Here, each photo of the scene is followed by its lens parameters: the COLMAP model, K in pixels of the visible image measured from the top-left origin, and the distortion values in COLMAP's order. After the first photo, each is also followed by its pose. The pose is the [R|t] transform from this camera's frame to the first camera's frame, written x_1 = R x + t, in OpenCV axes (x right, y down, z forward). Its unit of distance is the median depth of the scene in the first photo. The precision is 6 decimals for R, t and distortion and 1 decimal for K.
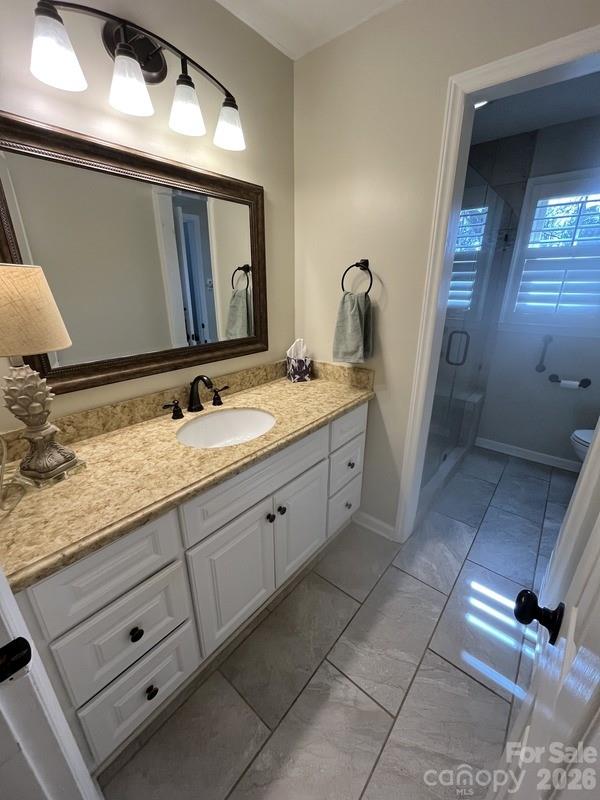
lens RADIAL K [[322.9, 0, 300.0], [0, 322.9, 400.0], [0, 0, 1]] dist [0.001298, 0.000058]
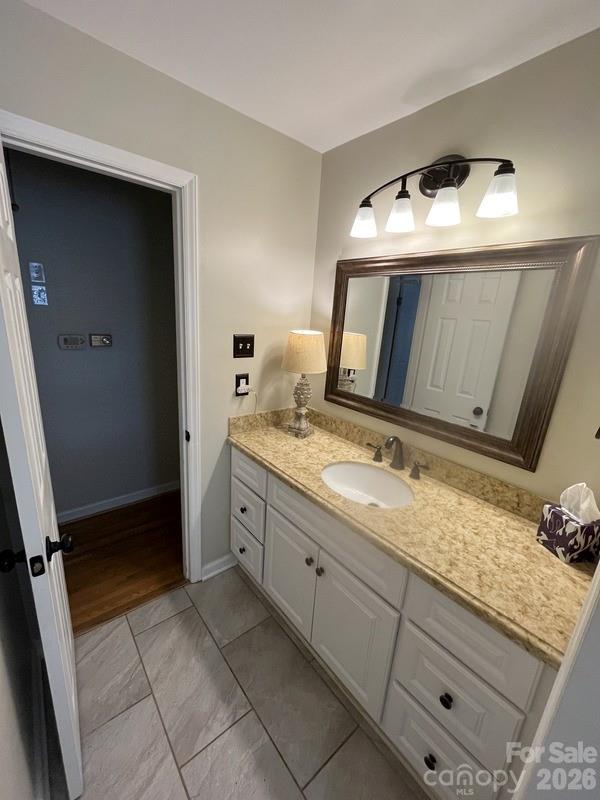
lens RADIAL K [[322.9, 0, 300.0], [0, 322.9, 400.0], [0, 0, 1]] dist [0.001298, 0.000058]
pose [[-0.173460, 0.236771, -0.955956, 0.807365], [-0.404293, 0.867989, 0.288343, -0.394040], [0.898031, 0.436502, -0.054837, 0.787643]]
